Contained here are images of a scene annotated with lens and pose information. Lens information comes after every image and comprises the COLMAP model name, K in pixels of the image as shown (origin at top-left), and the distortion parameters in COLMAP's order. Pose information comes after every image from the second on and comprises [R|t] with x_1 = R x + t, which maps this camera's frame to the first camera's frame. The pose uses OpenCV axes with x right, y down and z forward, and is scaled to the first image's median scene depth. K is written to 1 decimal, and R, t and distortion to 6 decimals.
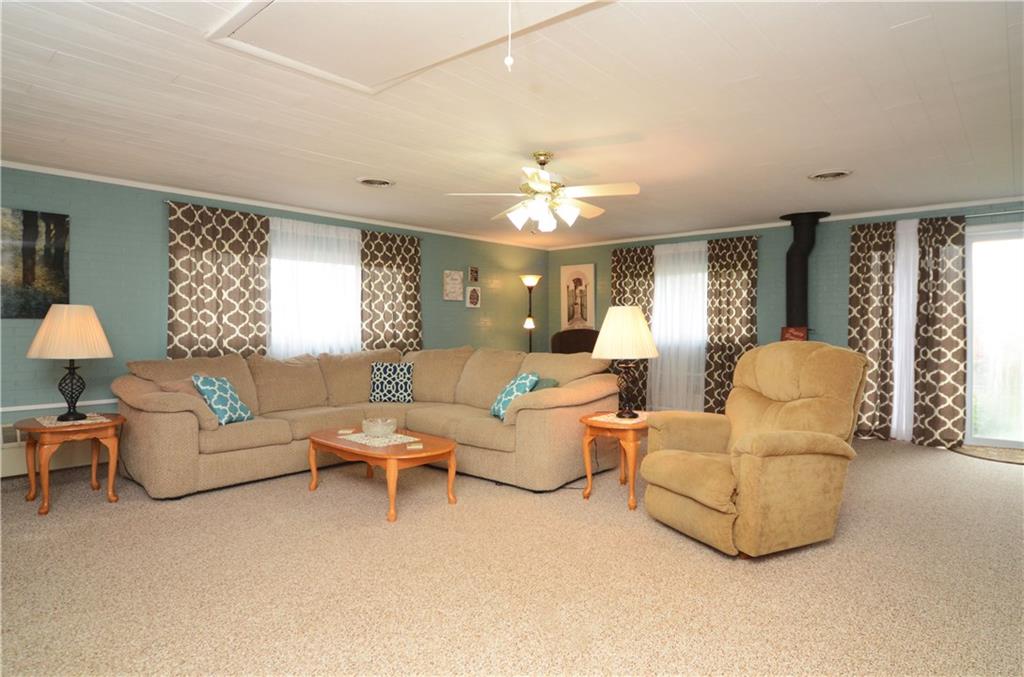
lens RADIAL K [[545.9, 0, 512.3], [0, 545.9, 335.2], [0, 0, 1]] dist [-0.016549, -0.003516]
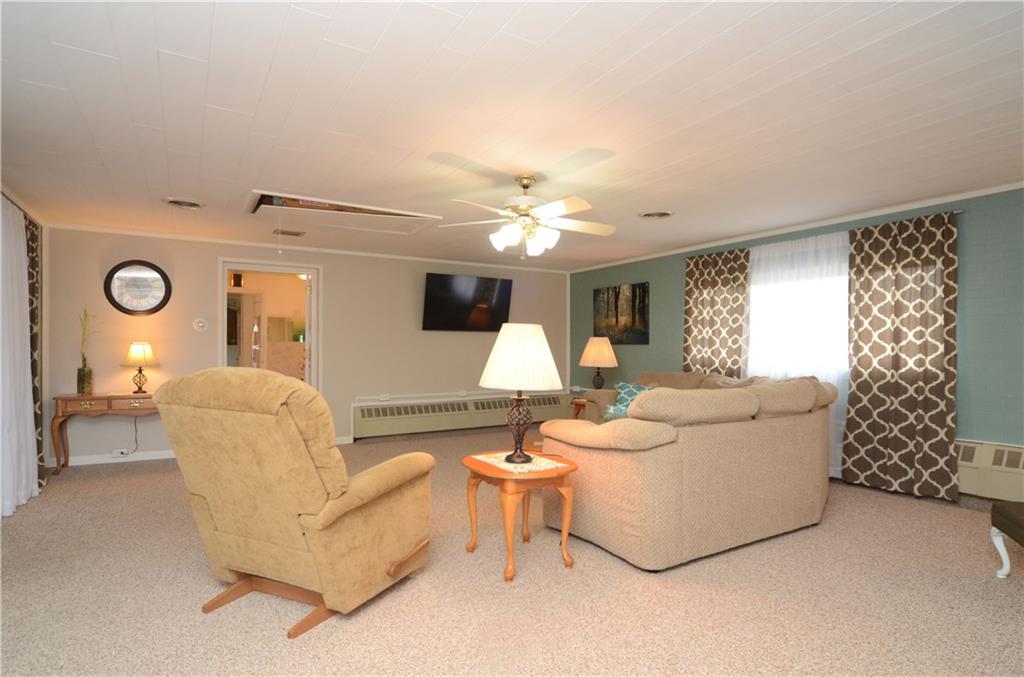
lens RADIAL K [[545.9, 0, 510.0], [0, 545.9, 343.9], [0, 0, 1]] dist [-0.016549, -0.003516]
pose [[-0.255724, -0.006109, -0.966730, 0.725214], [-0.009829, 0.999945, -0.003719, -0.017564], [0.966700, 0.008551, -0.255770, 0.819318]]
